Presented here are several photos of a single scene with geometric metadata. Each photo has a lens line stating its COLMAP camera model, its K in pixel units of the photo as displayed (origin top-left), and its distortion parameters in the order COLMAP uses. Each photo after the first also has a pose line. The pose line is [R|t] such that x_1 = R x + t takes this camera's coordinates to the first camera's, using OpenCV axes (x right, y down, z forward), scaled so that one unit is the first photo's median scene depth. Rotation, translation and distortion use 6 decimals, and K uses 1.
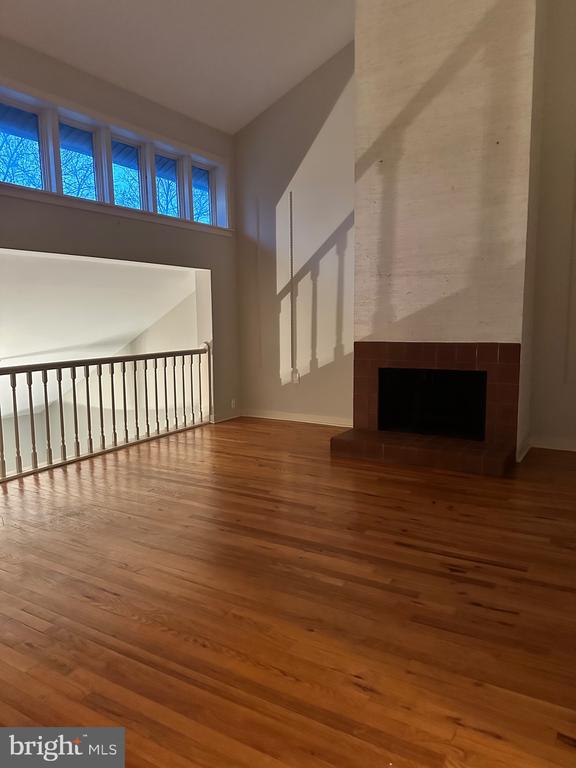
lens RADIAL K [[547.0, 0, 288.0], [0, 547.0, 384.0], [0, 0, 1]] dist [0.153242, -0.171366]
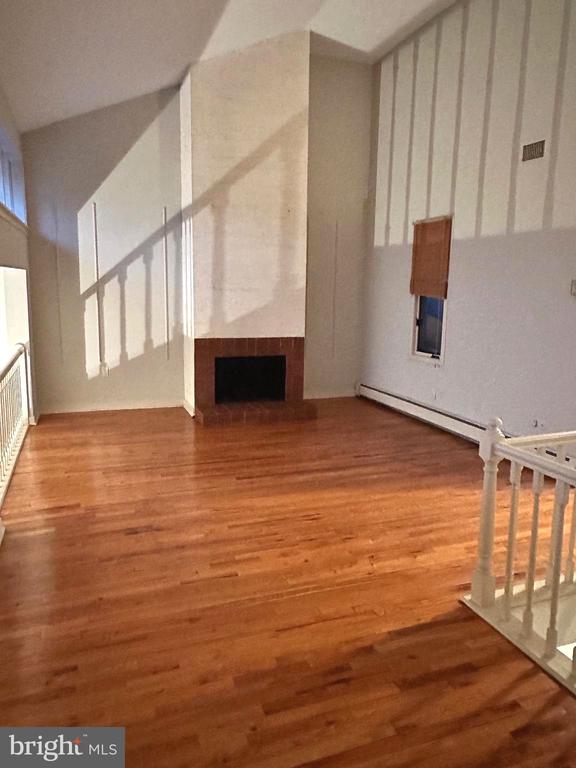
lens RADIAL K [[547.0, 0, 288.0], [0, 547.0, 384.0], [0, 0, 1]] dist [-0.003431, -0.001296]
pose [[0.622172, -0.112742, 0.774720, -0.752068], [0.068189, 0.993620, 0.089836, -0.072280], [-0.779906, -0.003066, 0.625890, 0.032965]]
